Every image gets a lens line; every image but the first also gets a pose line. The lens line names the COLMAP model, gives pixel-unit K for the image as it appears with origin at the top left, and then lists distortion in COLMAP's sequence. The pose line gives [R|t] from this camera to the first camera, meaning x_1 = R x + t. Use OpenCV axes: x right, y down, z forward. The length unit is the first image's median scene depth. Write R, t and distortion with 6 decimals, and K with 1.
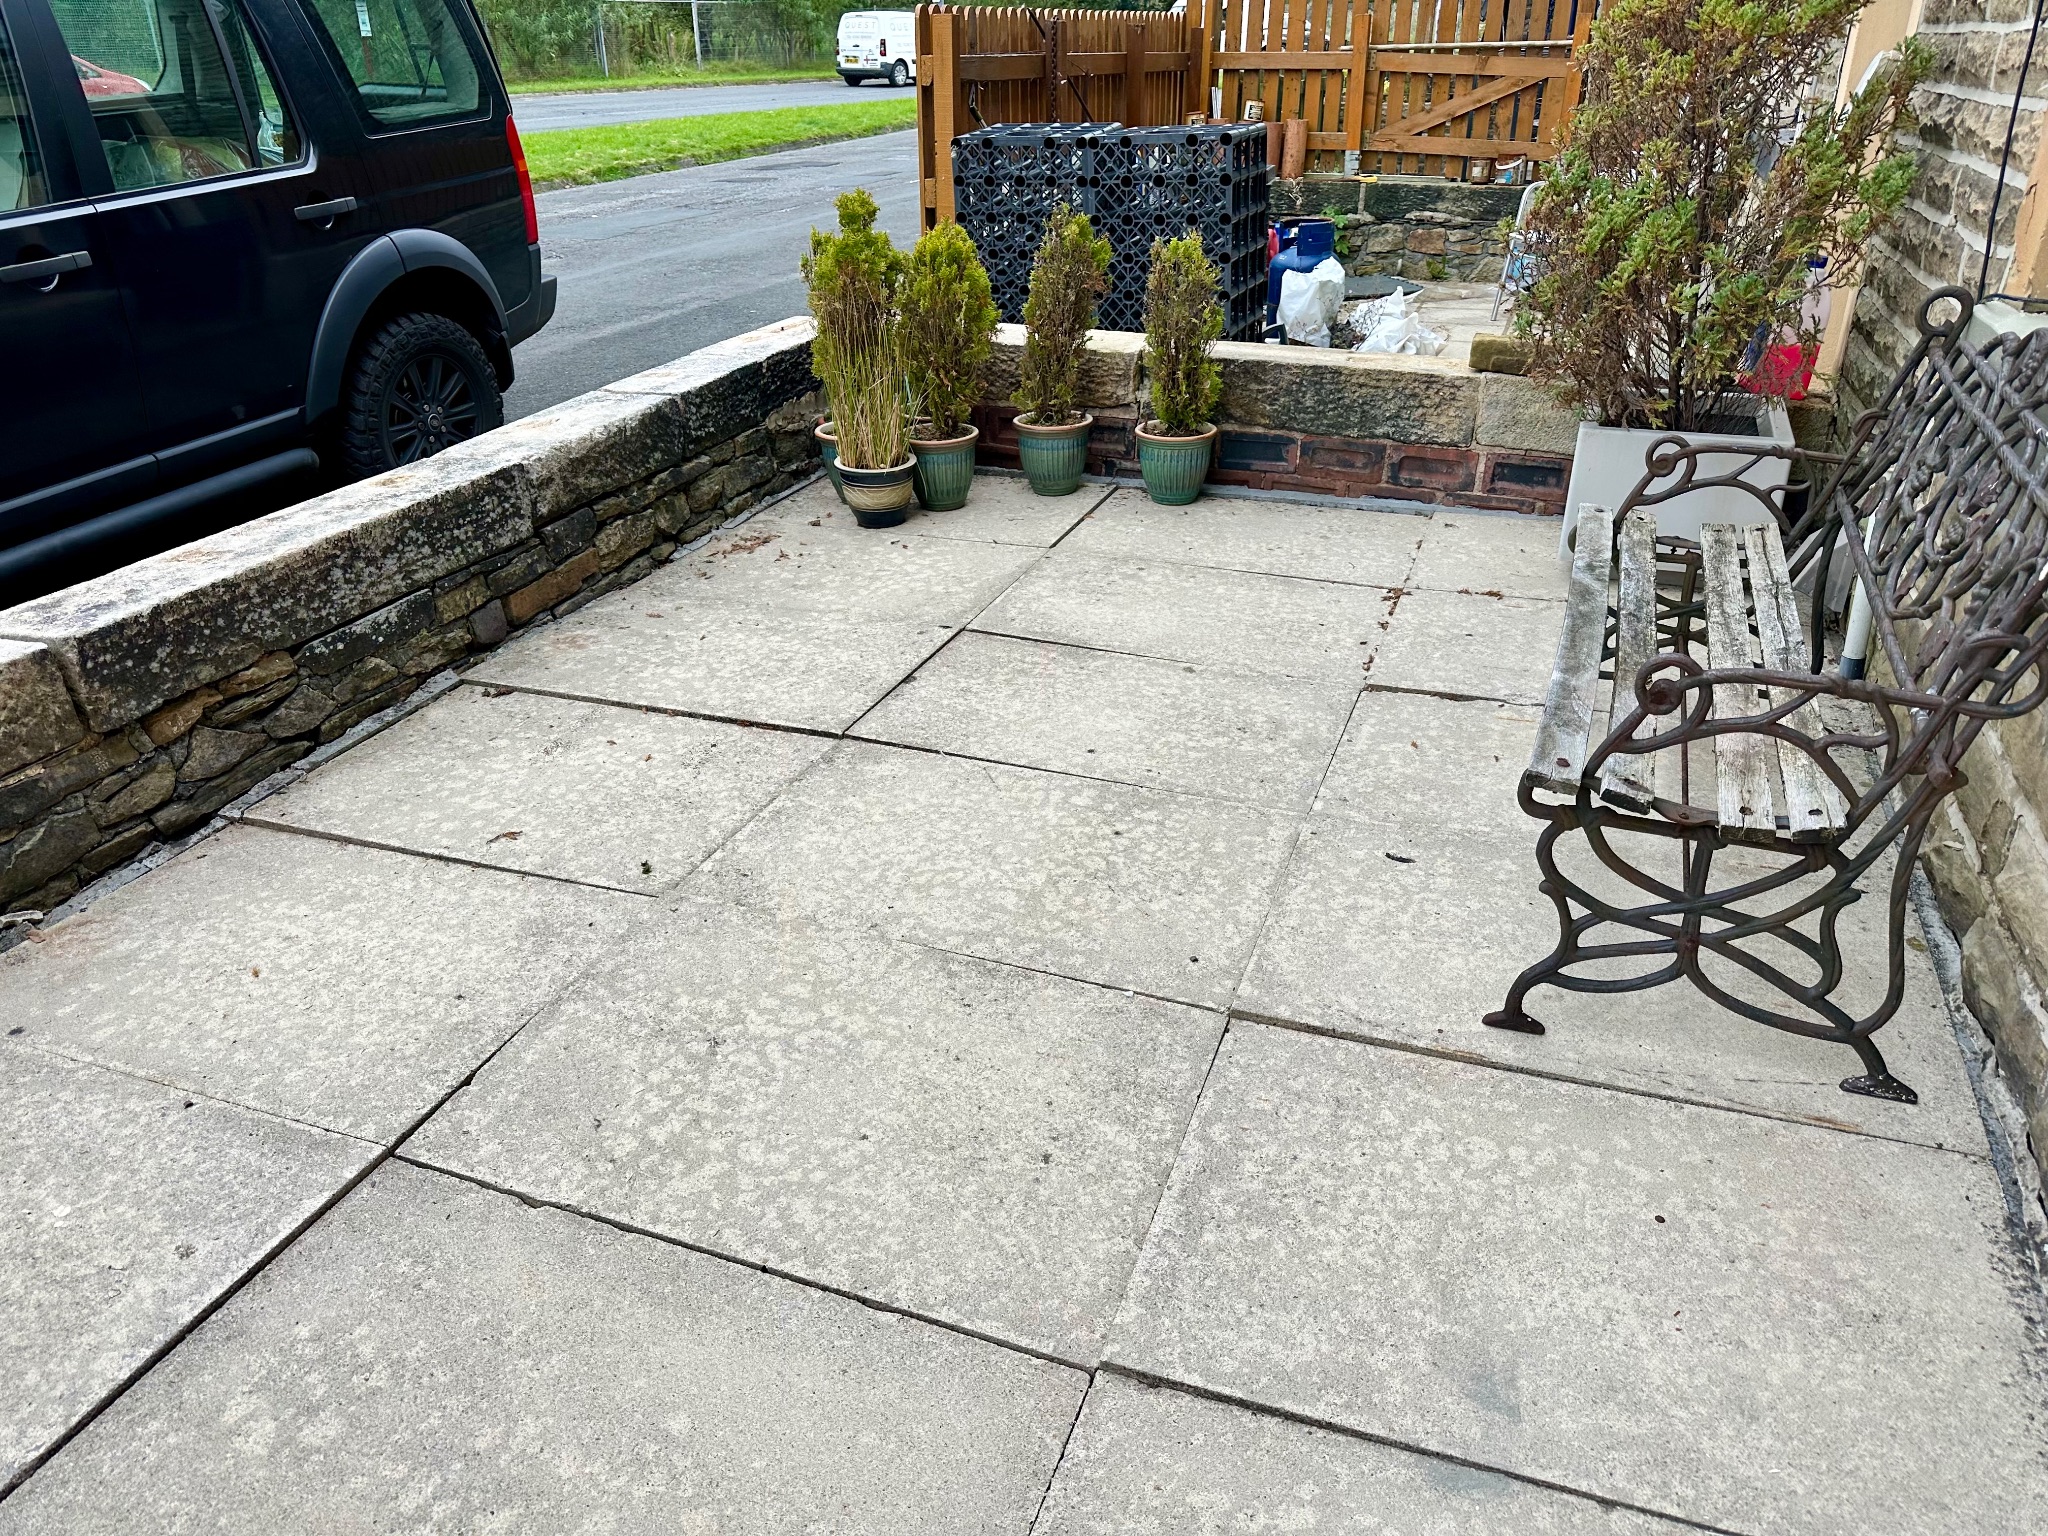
lens RADIAL K [[1429.6, 0, 1020.8], [0, 1429.6, 768.6], [0, 0, 1]] dist [0.058346, -0.067546]
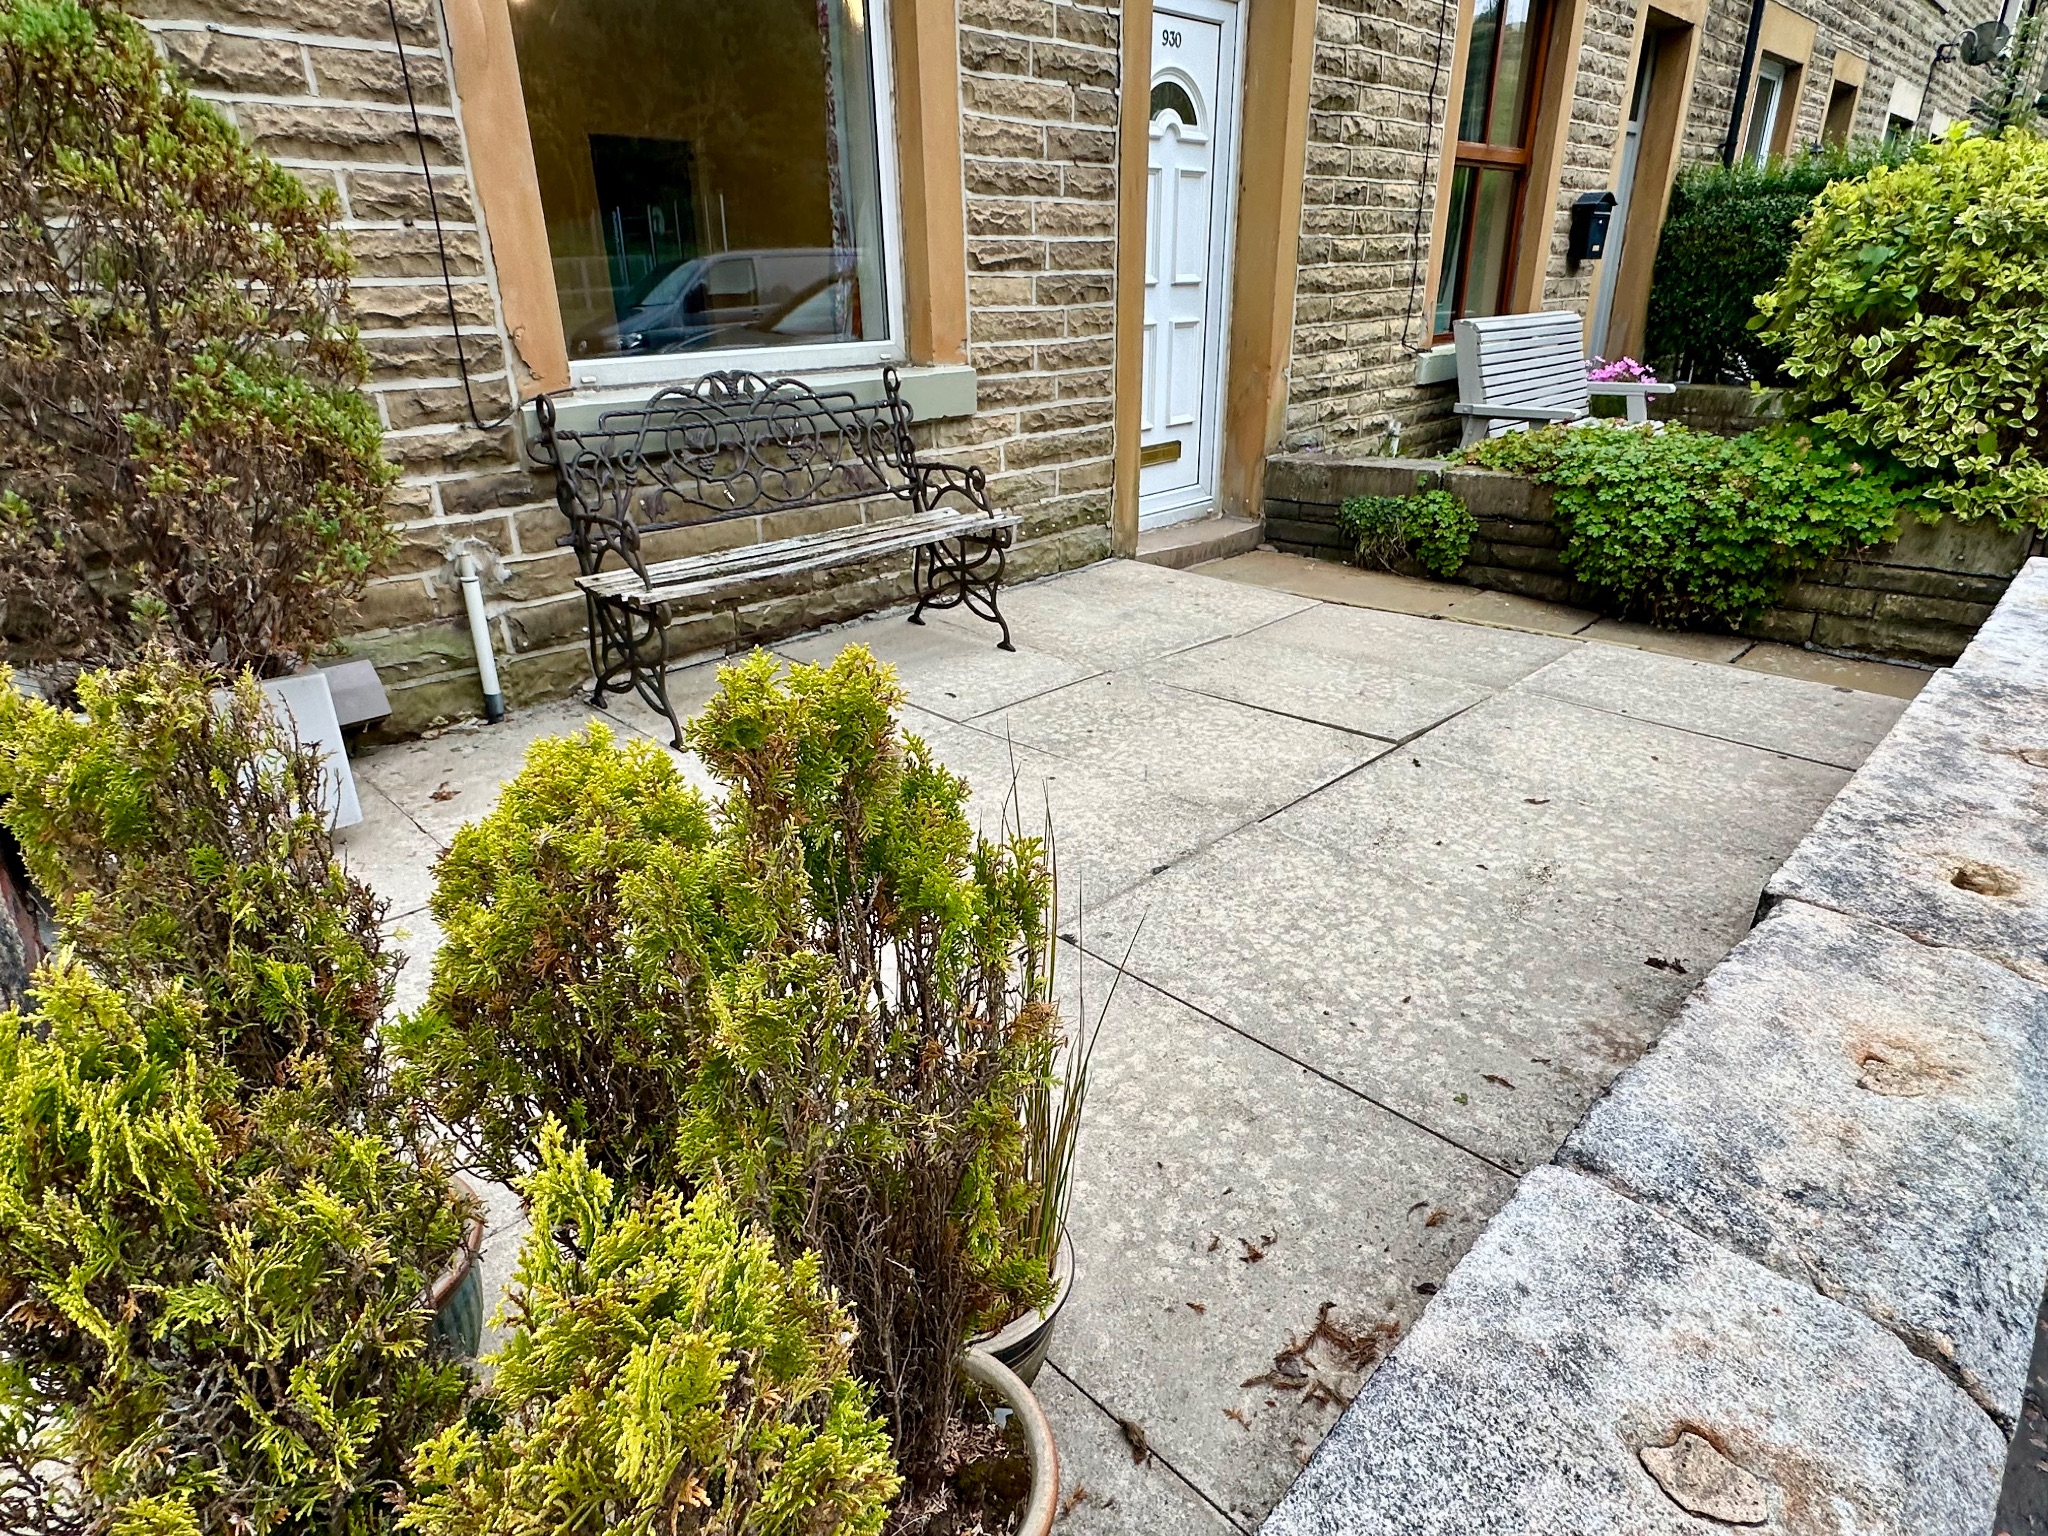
lens RADIAL K [[1126.3, 0, 1013.2], [0, 1126.3, 777.4], [0, 0, 1]] dist [-0.004403, 0.003147]
pose [[-0.905996, -0.140459, 0.399302, -0.341272], [0.218585, 0.652578, 0.725509, -0.807224], [-0.362479, 0.744590, -0.560531, 1.754226]]
